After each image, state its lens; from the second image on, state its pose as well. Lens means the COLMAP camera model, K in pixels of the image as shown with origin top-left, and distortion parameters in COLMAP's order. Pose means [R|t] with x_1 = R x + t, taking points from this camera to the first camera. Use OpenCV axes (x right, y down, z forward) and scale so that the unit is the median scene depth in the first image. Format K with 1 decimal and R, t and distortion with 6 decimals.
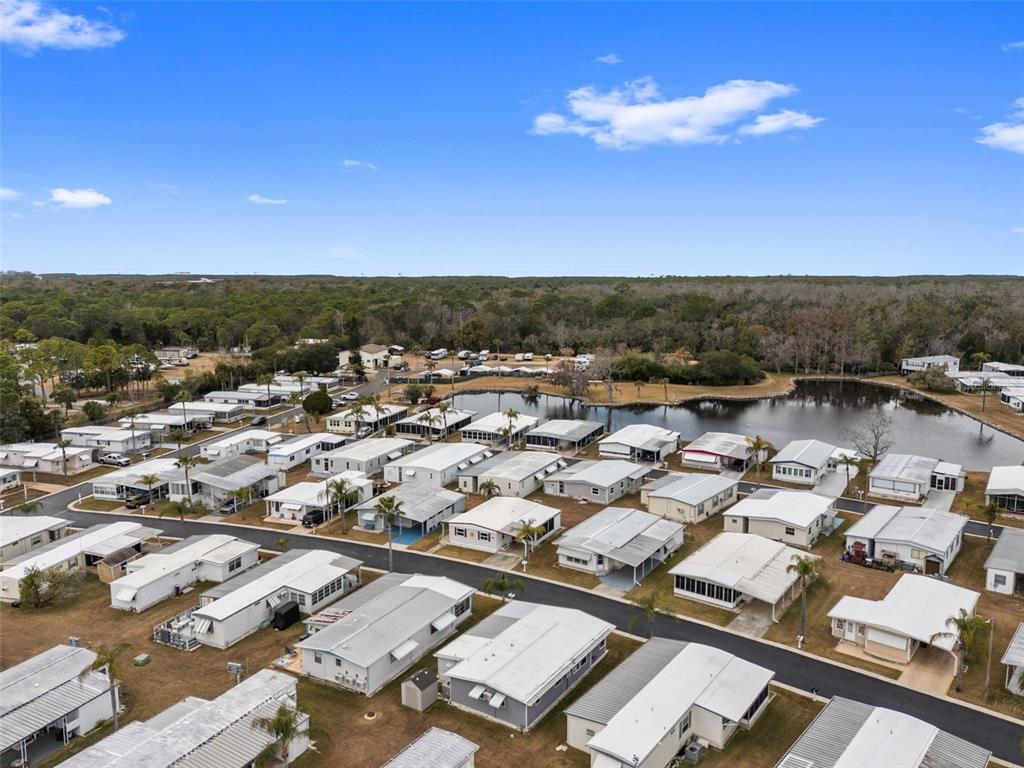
lens RADIAL K [[749.4, 0, 514.0], [0, 749.4, 378.0], [0, 0, 1]] dist [0.090933, -0.085916]
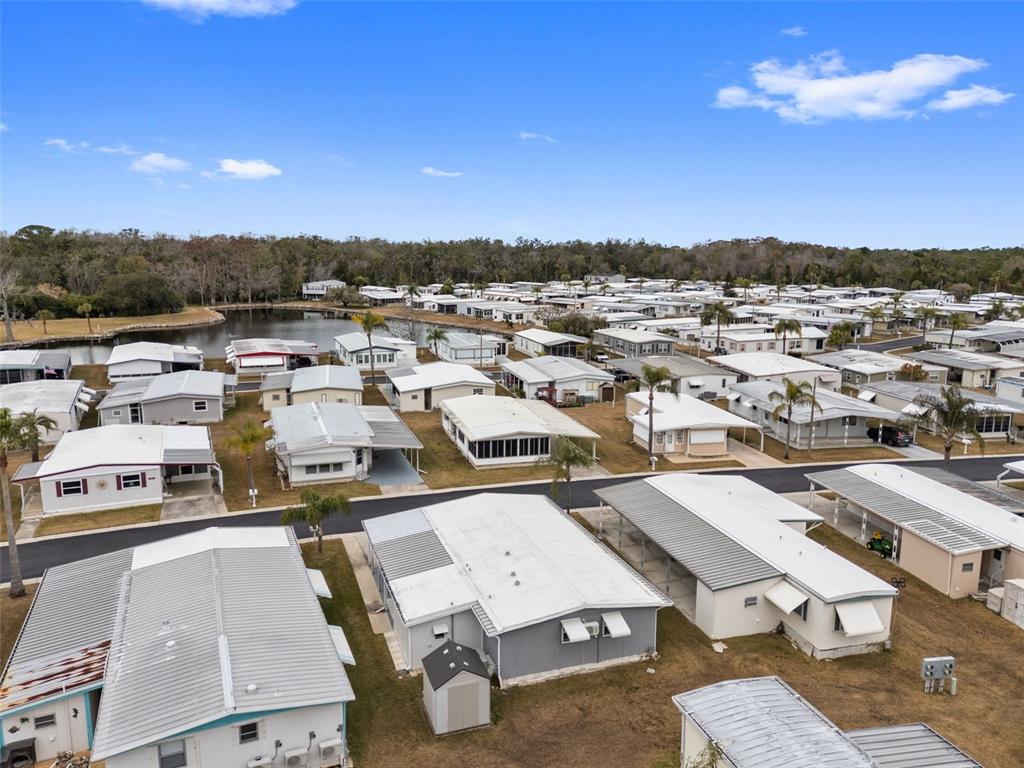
lens RADIAL K [[749.4, 0, 514.0], [0, 749.4, 378.0], [0, 0, 1]] dist [0.090933, -0.085916]
pose [[0.620711, -0.132573, 0.772750, -0.199069], [0.106935, 0.990705, 0.084070, 0.084326], [-0.776713, 0.030451, 0.629119, 0.305463]]
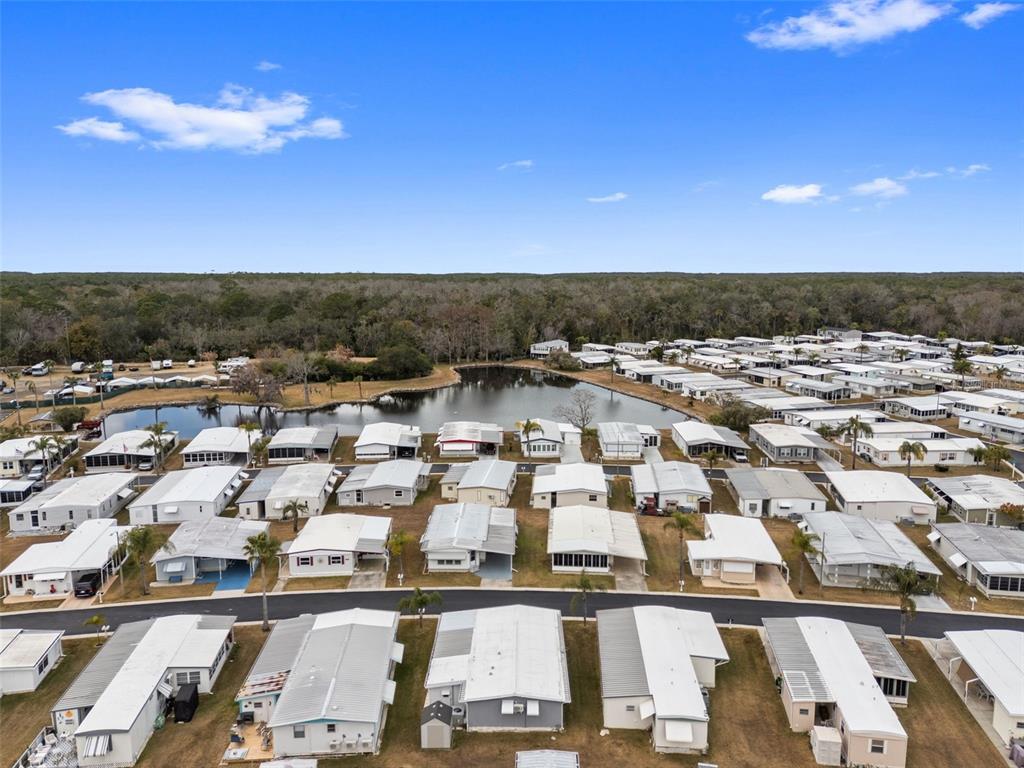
lens RADIAL K [[749.4, 0, 514.0], [0, 749.4, 378.0], [0, 0, 1]] dist [0.090933, -0.085916]
pose [[0.847847, -0.077772, 0.524506, -0.223497], [0.075739, 0.996805, 0.025372, -0.010024], [-0.524803, 0.018214, 0.851029, 0.076136]]
